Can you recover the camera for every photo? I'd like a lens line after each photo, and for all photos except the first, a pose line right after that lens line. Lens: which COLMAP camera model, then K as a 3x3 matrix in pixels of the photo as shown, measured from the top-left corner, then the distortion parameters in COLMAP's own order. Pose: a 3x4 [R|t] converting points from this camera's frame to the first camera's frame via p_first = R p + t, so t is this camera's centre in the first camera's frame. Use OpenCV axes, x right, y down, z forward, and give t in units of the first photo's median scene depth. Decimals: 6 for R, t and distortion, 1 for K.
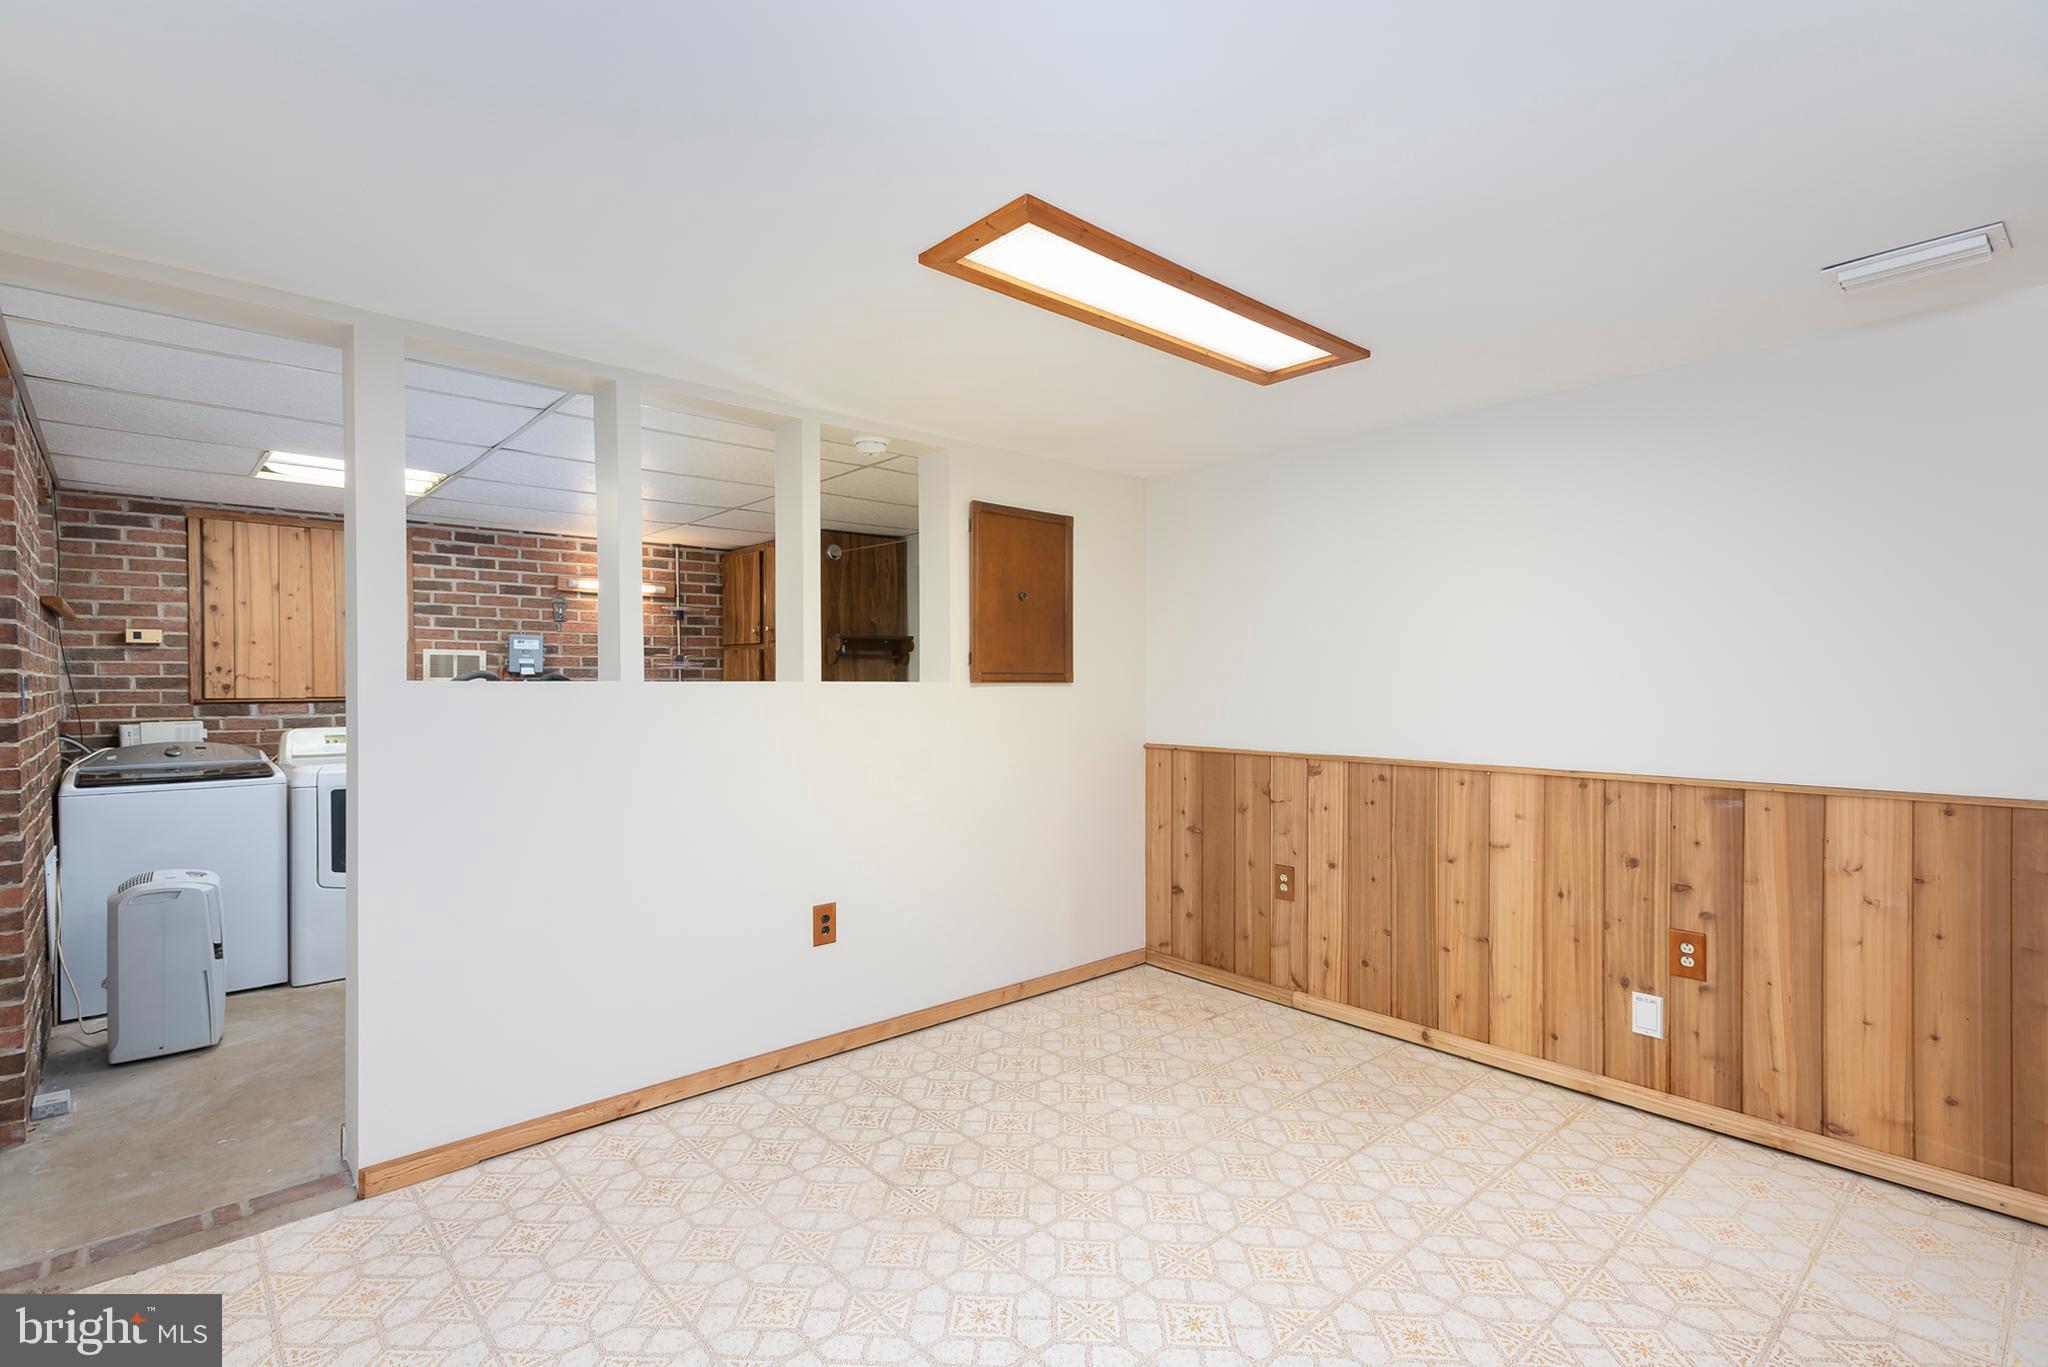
lens RADIAL K [[954.1, 0, 1014.2], [0, 954.1, 691.0], [0, 0, 1]] dist [0.039583, -0.007295]
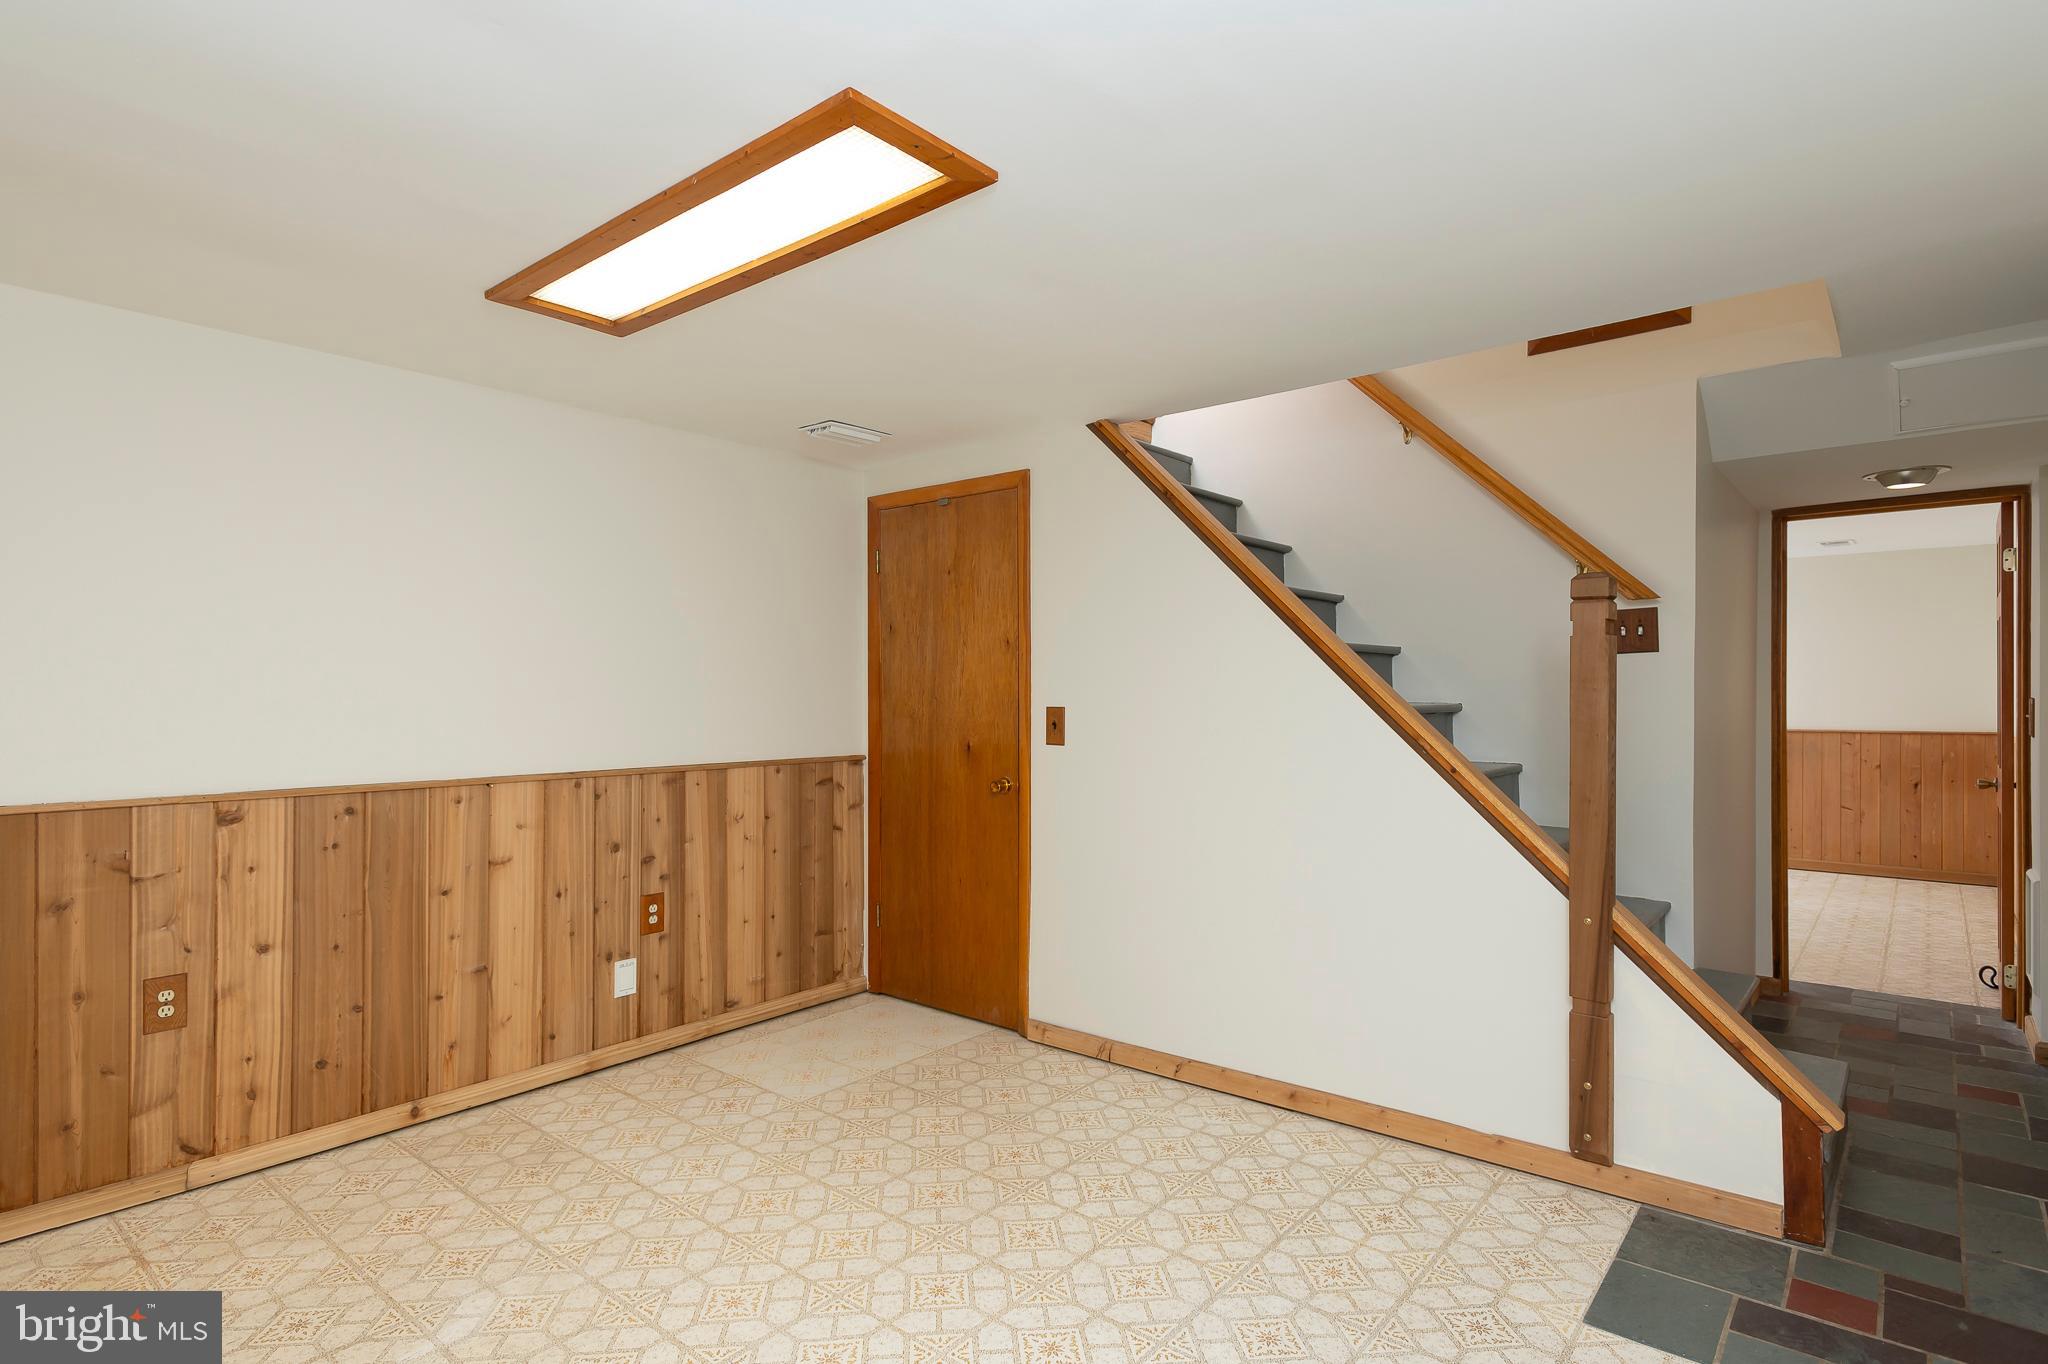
lens RADIAL K [[1065.1, 0, 1012.3], [0, 1065.1, 689.8], [0, 0, 1]] dist [0.031821, -0.002076]
pose [[-0.134585, -0.001307, 0.990901, -0.621608], [0.006545, 0.999976, 0.002208, -0.005324], [-0.990880, 0.006783, -0.134573, 0.673394]]
